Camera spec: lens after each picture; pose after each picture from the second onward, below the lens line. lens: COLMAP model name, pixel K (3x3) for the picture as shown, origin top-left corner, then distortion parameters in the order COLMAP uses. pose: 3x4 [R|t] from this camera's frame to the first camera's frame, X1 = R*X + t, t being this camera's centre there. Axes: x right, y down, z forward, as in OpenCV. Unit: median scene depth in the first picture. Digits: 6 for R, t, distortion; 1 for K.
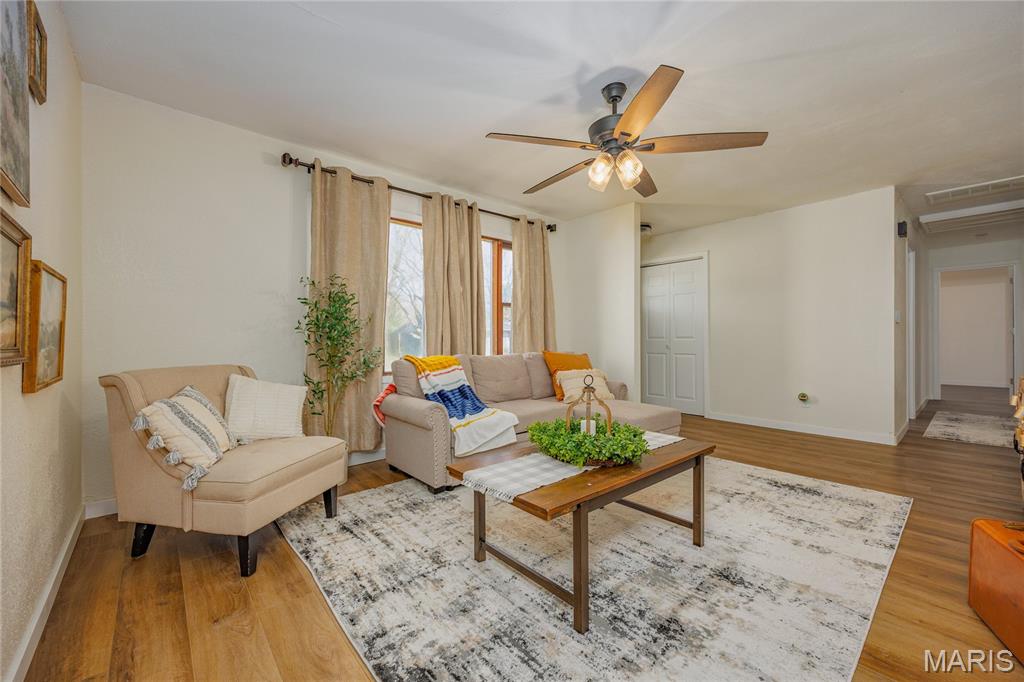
lens RADIAL K [[399.0, 0, 509.2], [0, 399.0, 341.0], [0, 0, 1]] dist [0.003993, 0.000240]
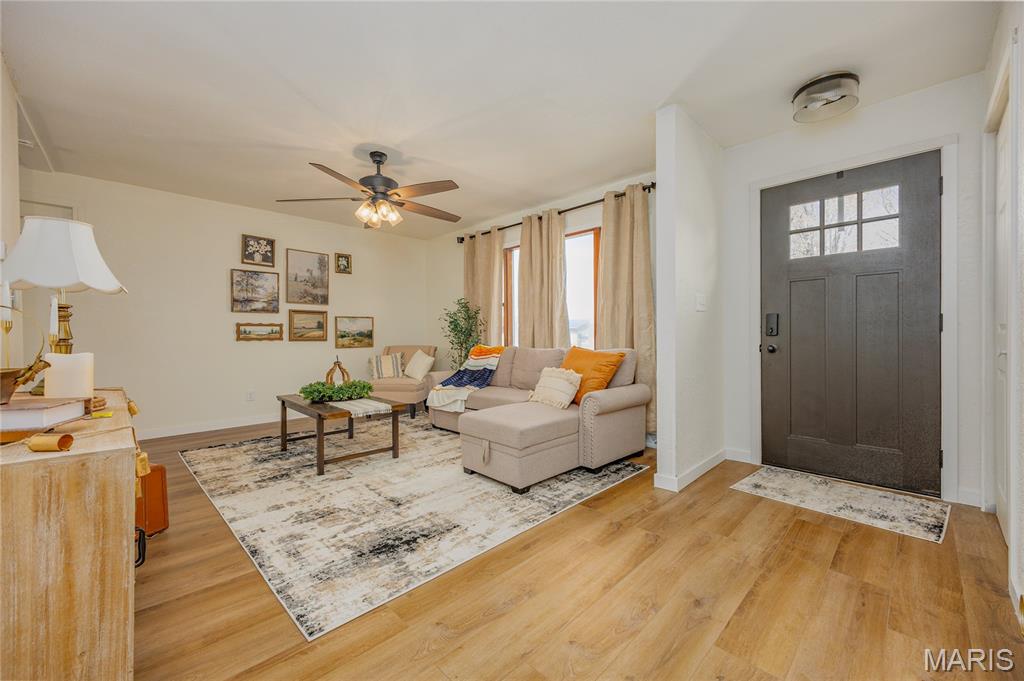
lens RADIAL K [[399.0, 0, 509.2], [0, 399.0, 336.8], [0, 0, 1]] dist [0.003993, 0.000240]
pose [[0.079956, 0.004313, -0.996789, 1.475299], [0.004810, 0.999977, 0.004712, -0.001719], [0.996787, -0.005172, 0.079933, 1.166195]]
